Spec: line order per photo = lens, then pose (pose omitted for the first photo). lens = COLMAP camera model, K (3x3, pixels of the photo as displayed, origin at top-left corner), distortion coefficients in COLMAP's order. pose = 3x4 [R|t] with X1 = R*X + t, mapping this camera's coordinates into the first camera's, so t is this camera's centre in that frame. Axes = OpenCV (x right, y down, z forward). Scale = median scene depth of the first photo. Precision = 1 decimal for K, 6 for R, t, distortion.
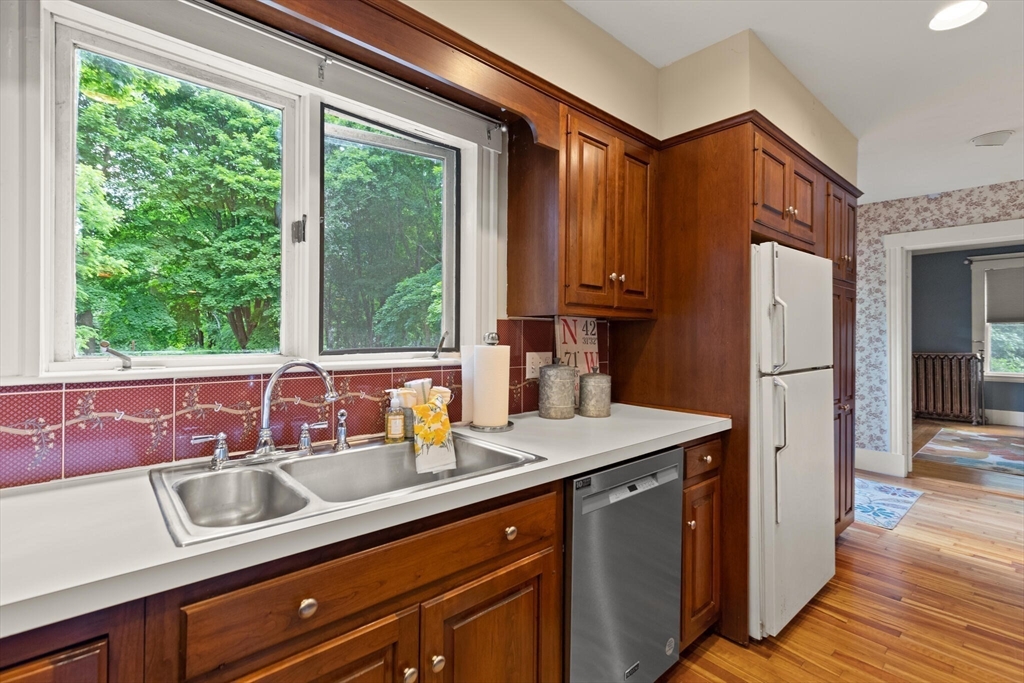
lens RADIAL K [[461.7, 0, 516.5], [0, 461.7, 337.6], [0, 0, 1]] dist [0.001723, -0.000434]
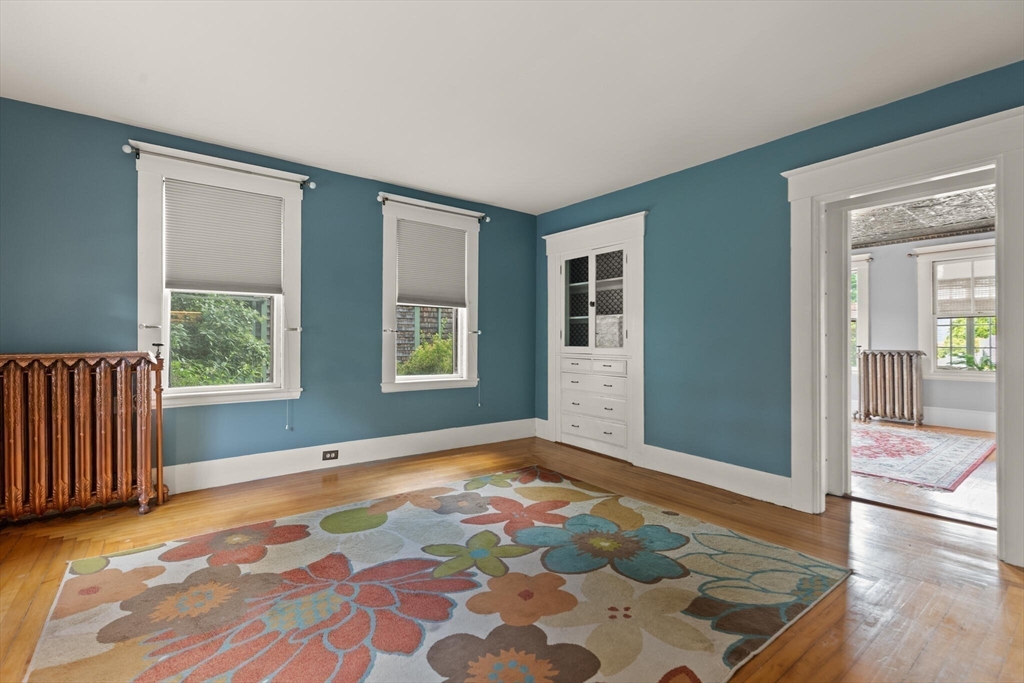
lens RADIAL K [[461.7, 0, 511.7], [0, 461.7, 339.9], [0, 0, 1]] dist [0.001723, -0.000434]
pose [[0.082371, 0.001357, 0.996601, 0.565729], [-0.003733, 0.999992, -0.001053, 0.021664], [-0.996595, -0.003634, 0.082376, 0.600050]]
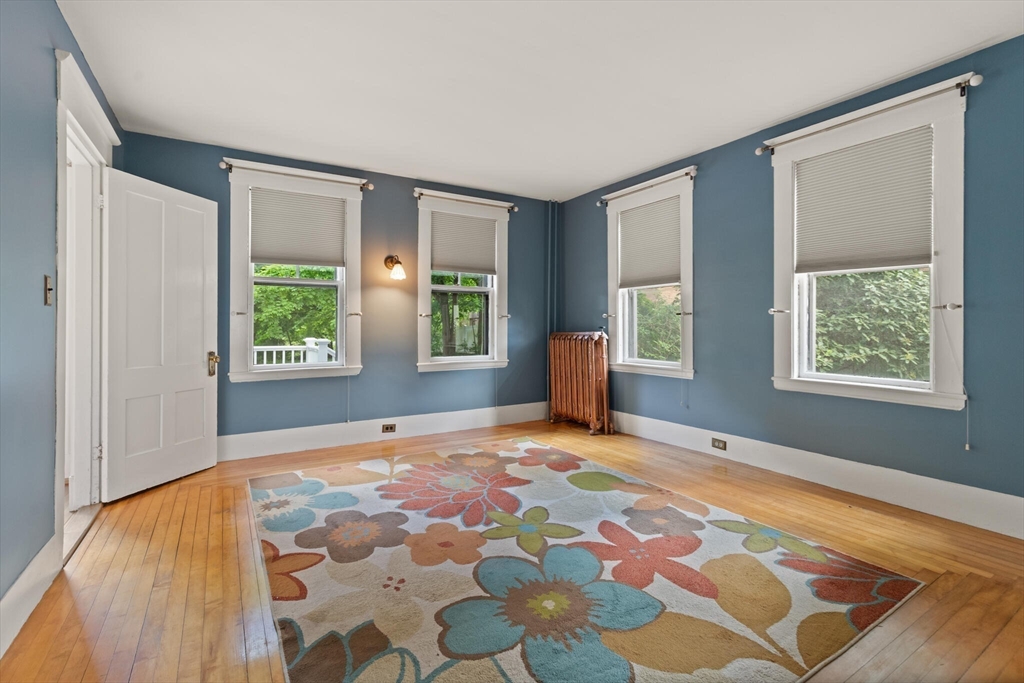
lens RADIAL K [[461.7, 0, 505.2], [0, 461.7, 330.2], [0, 0, 1]] dist [0.001723, -0.000434]
pose [[0.984021, -0.002313, -0.178035, 0.970796], [0.004228, 0.999937, 0.010381, 0.023011], [0.178000, -0.010968, 0.983969, 0.284330]]
